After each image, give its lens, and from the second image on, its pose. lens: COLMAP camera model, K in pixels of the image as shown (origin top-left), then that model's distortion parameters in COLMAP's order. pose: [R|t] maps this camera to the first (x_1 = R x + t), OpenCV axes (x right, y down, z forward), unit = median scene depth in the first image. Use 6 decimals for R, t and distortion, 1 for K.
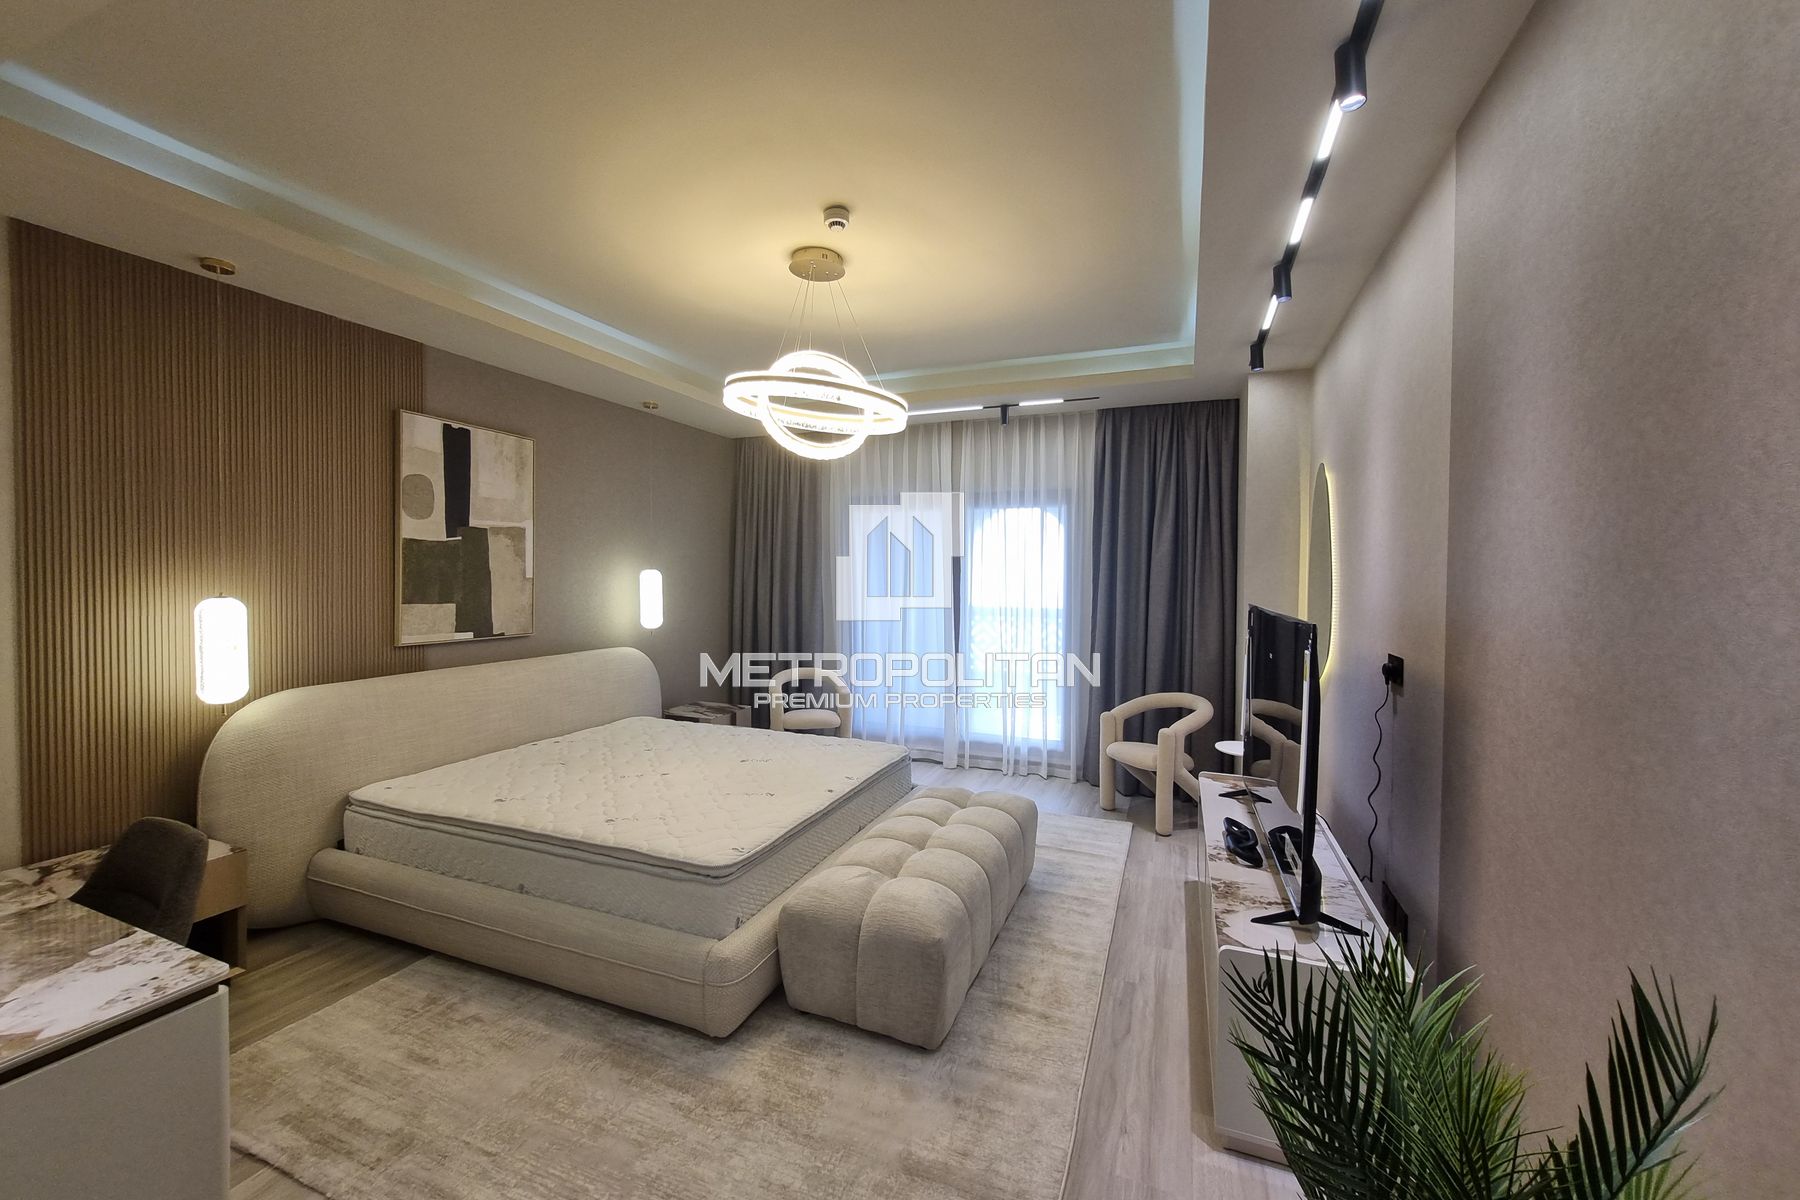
lens RADIAL K [[708.9, 0, 901.9], [0, 708.9, 587.2], [0, 0, 1]] dist [0.012968, -0.004262]
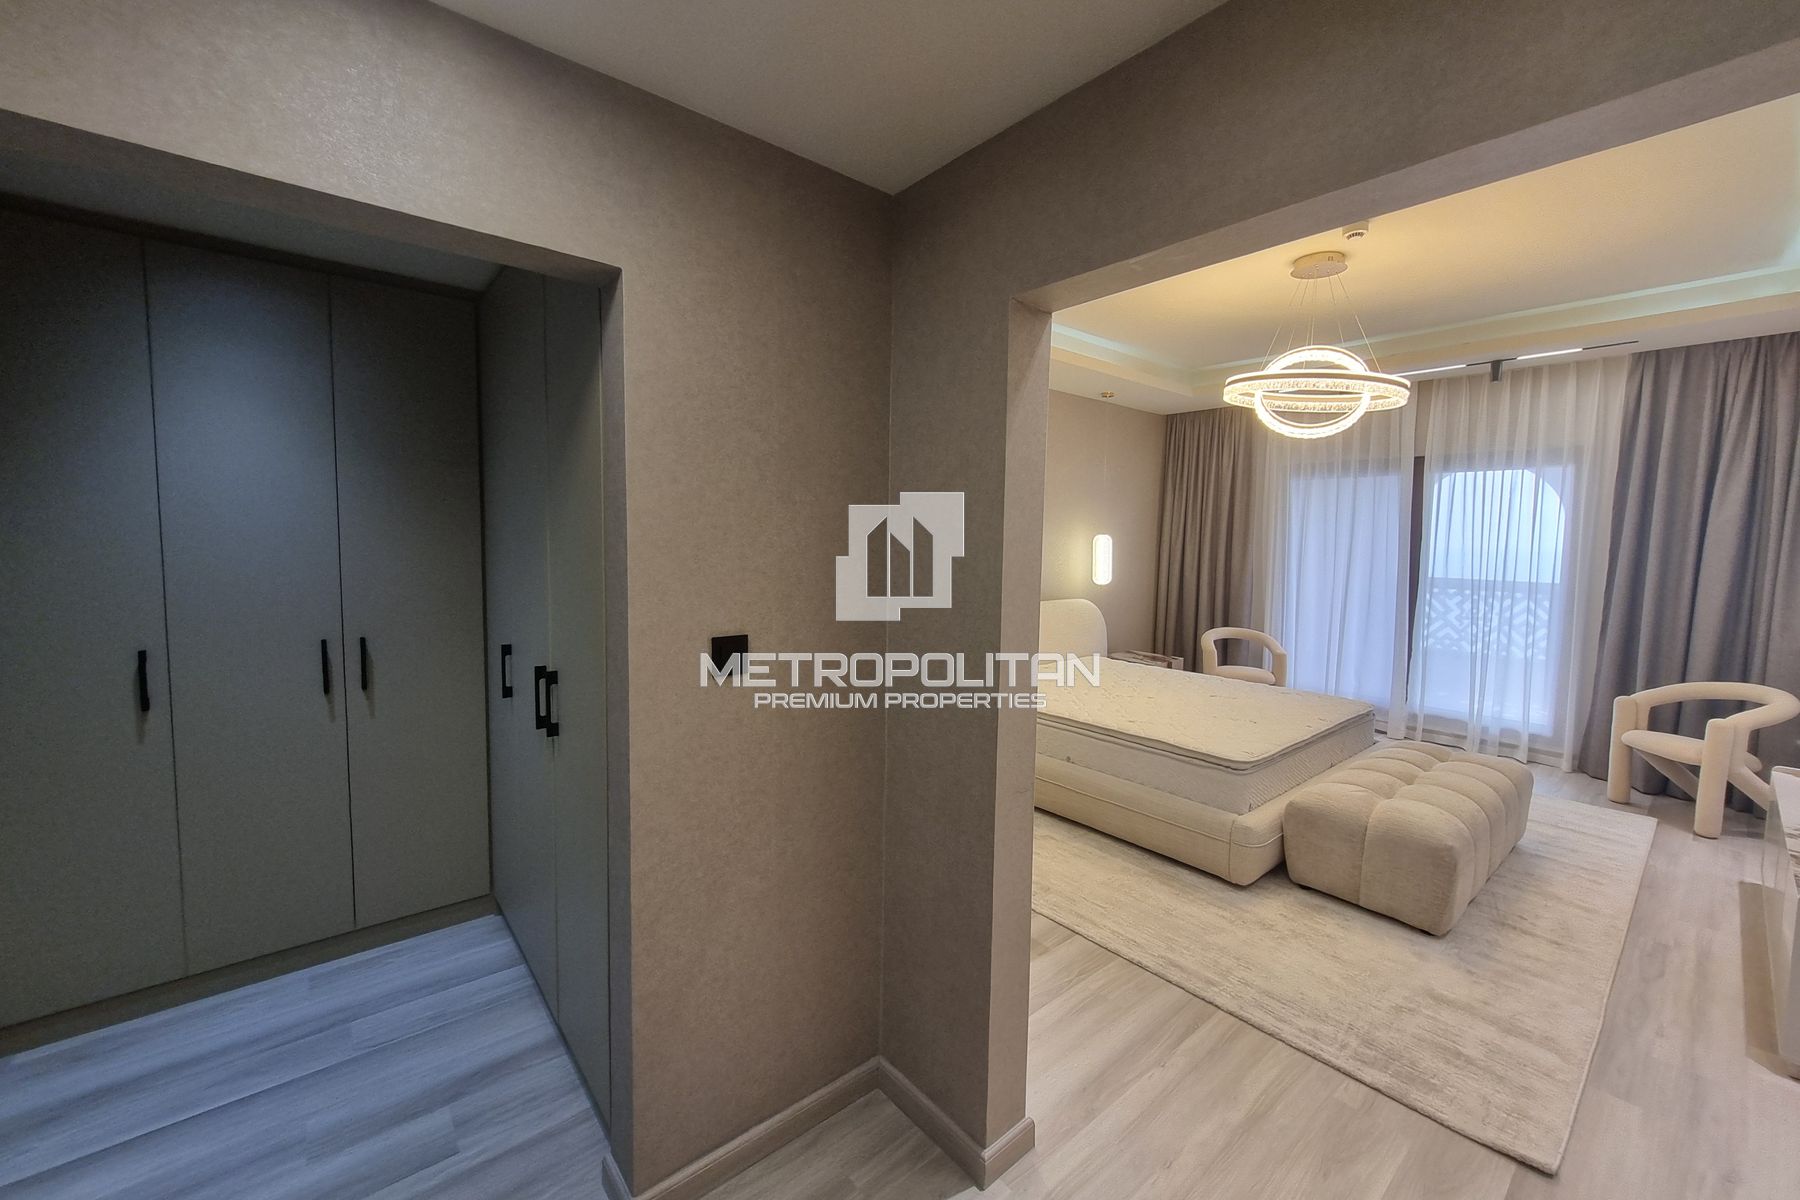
lens RADIAL K [[708.9, 0, 901.9], [0, 708.9, 587.2], [0, 0, 1]] dist [0.012968, -0.004262]
pose [[0.884061, 0.039845, -0.465670, -0.147396], [-0.017443, 0.998478, 0.052320, 0.009277], [0.467046, -0.038131, 0.883410, -0.314542]]
